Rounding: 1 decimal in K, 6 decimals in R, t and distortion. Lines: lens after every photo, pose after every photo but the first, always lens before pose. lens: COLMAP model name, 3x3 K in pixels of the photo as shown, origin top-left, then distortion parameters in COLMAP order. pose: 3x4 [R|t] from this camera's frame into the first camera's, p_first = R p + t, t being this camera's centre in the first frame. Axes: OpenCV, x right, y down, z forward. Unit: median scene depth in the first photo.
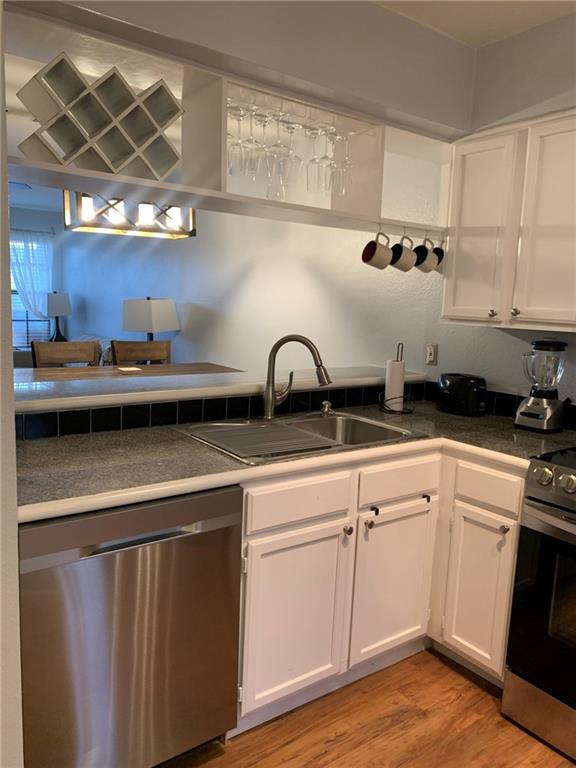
lens RADIAL K [[595.2, 0, 288.0], [0, 595.2, 384.0], [0, 0, 1]] dist [0.053586, -0.077623]
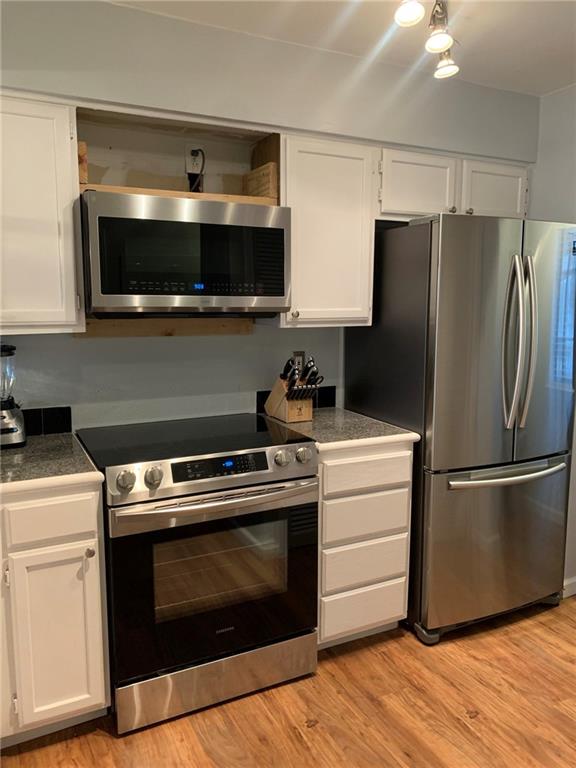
lens RADIAL K [[576.9, 0, 288.0], [0, 576.9, 384.0], [0, 0, 1]] dist [0.030693, -0.030742]
pose [[0.170142, -0.176413, 0.969500, -0.360756], [0.147832, 0.977280, 0.151885, -0.089879], [-0.974268, 0.117481, 0.192356, 0.449336]]
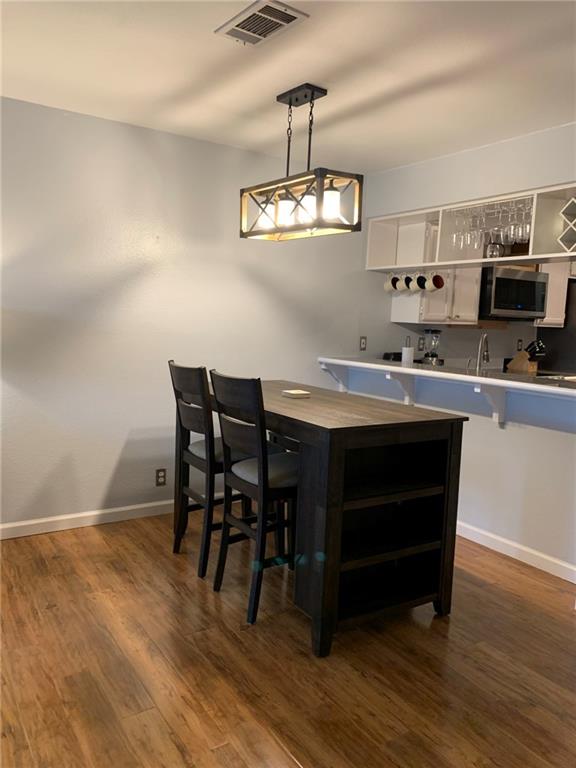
lens RADIAL K [[595.2, 0, 288.0], [0, 595.2, 384.0], [0, 0, 1]] dist [0.053586, -0.077623]
pose [[0.059285, -0.154364, 0.986234, -1.723374], [0.103580, 0.983590, 0.147723, -0.256269], [-0.992853, 0.093396, 0.074301, 1.454859]]
